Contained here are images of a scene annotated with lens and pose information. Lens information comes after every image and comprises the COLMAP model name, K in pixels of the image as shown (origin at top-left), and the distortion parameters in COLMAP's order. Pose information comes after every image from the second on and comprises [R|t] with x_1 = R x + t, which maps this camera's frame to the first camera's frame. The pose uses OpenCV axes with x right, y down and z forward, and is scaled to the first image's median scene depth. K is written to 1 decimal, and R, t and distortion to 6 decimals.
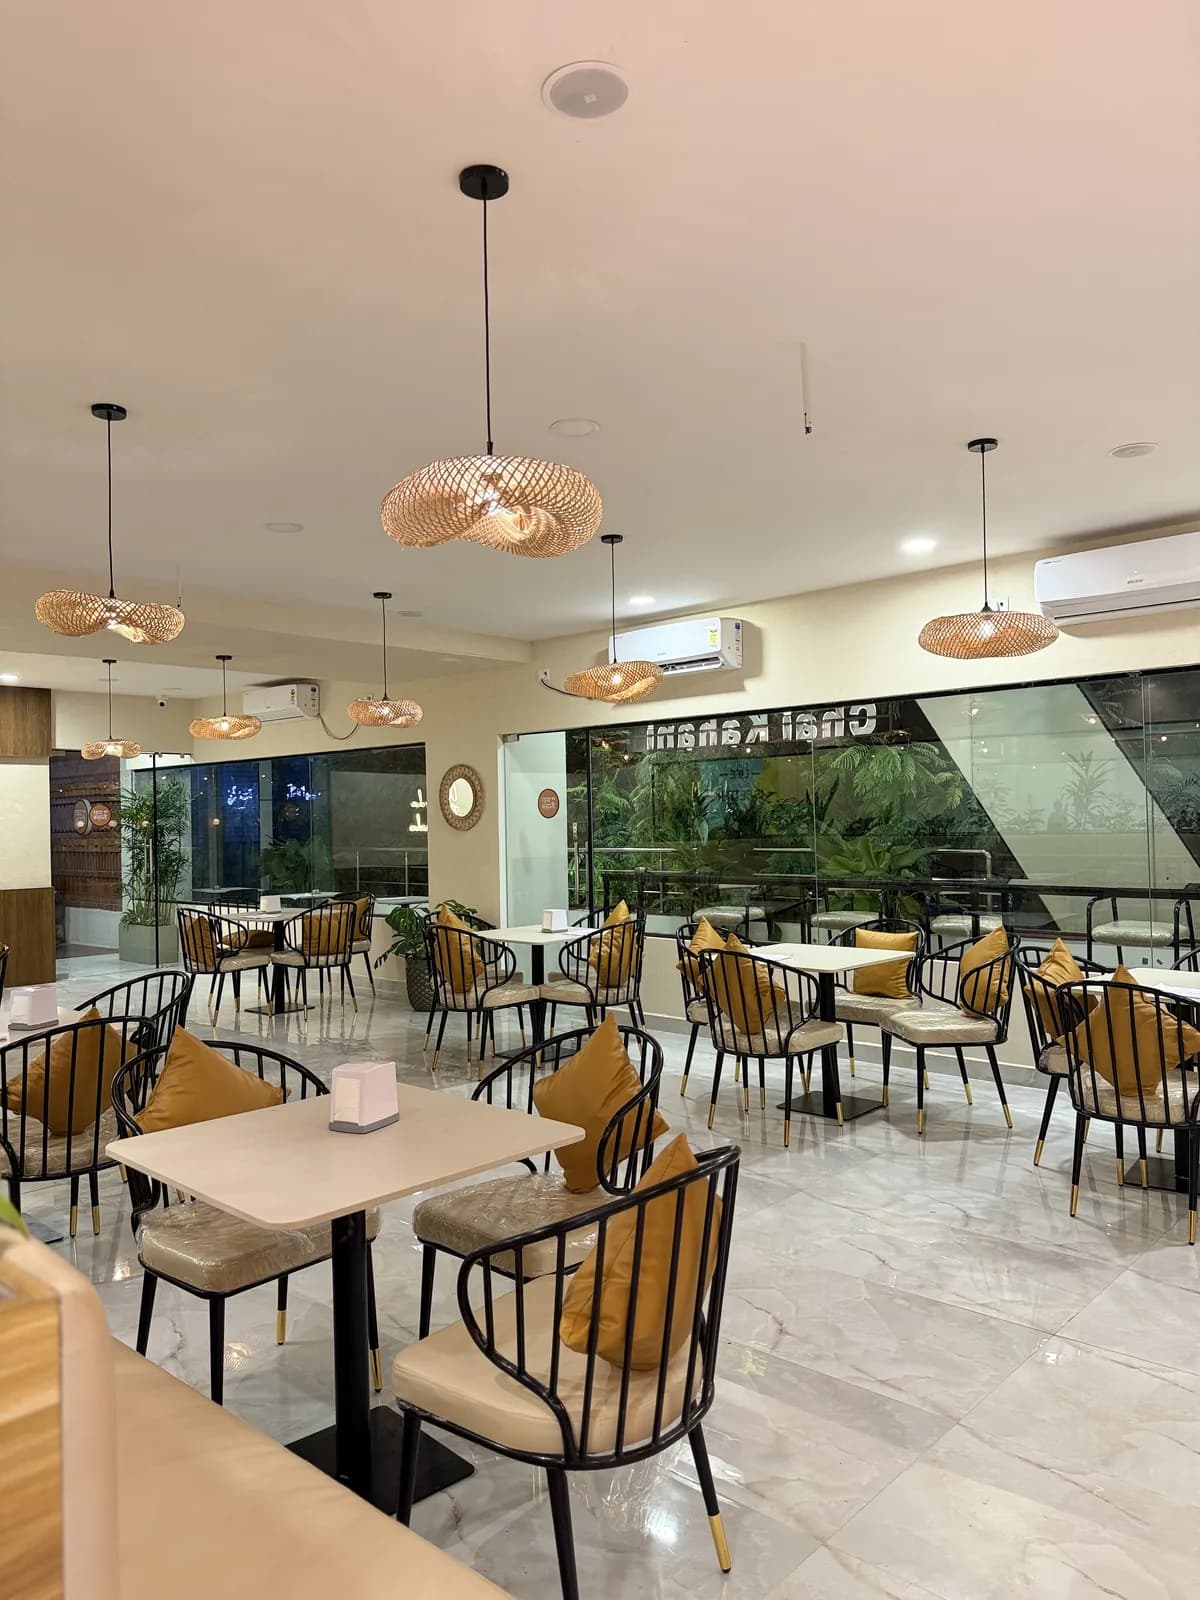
lens RADIAL K [[1127.4, 0, 592.1], [0, 1127.4, 768.6], [0, 0, 1]] dist [0.012146, -0.019449]
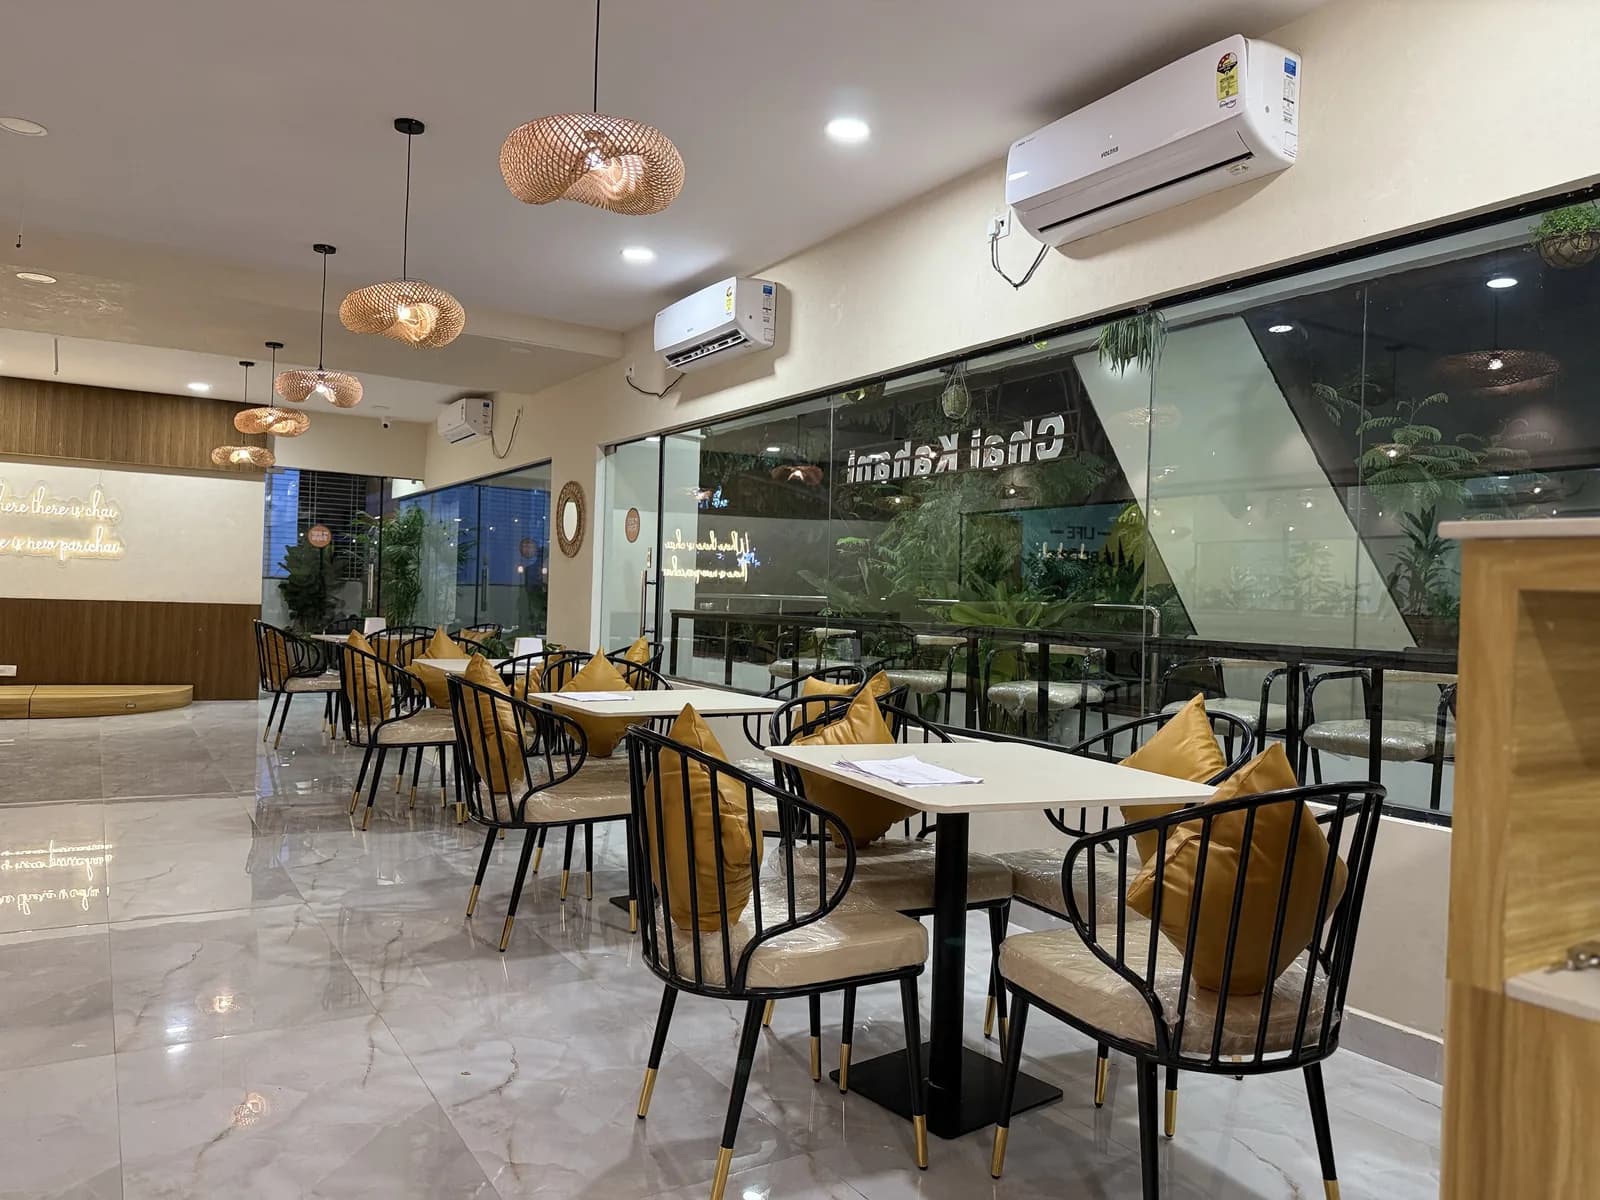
lens RADIAL K [[1127.4, 0, 804.2], [0, 1127.4, 593.9], [0, 0, 1]] dist [0.012146, -0.019449]
pose [[0.966107, 0.053208, -0.252600, 0.313412], [-0.043269, 0.998061, 0.044743, 0.040327], [0.254491, -0.032296, 0.966536, 0.214034]]
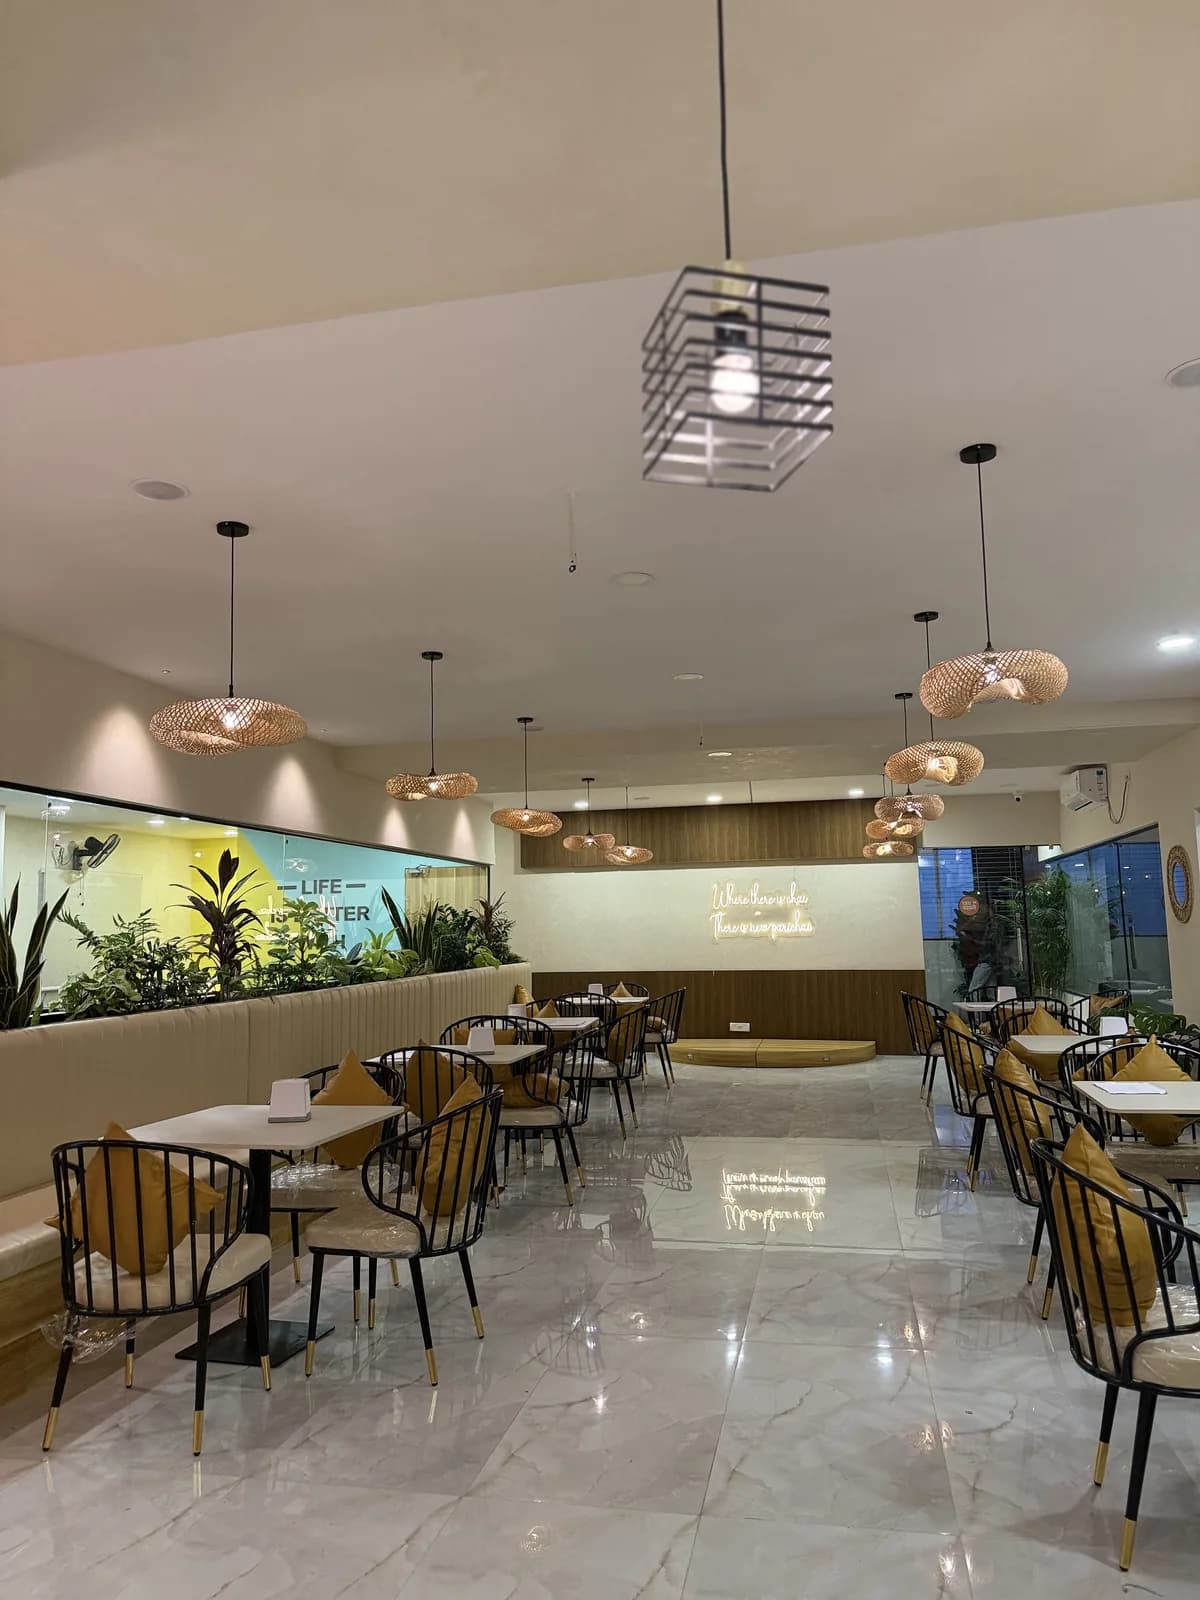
lens RADIAL K [[1127.4, 0, 602.1], [0, 1127.4, 812.5], [0, 0, 1]] dist [0.012146, -0.019449]
pose [[0.525158, -0.078149, -0.847409, 0.430343], [0.046817, 0.996920, -0.062924, 0.004245], [0.849716, -0.006629, 0.527199, 0.179000]]
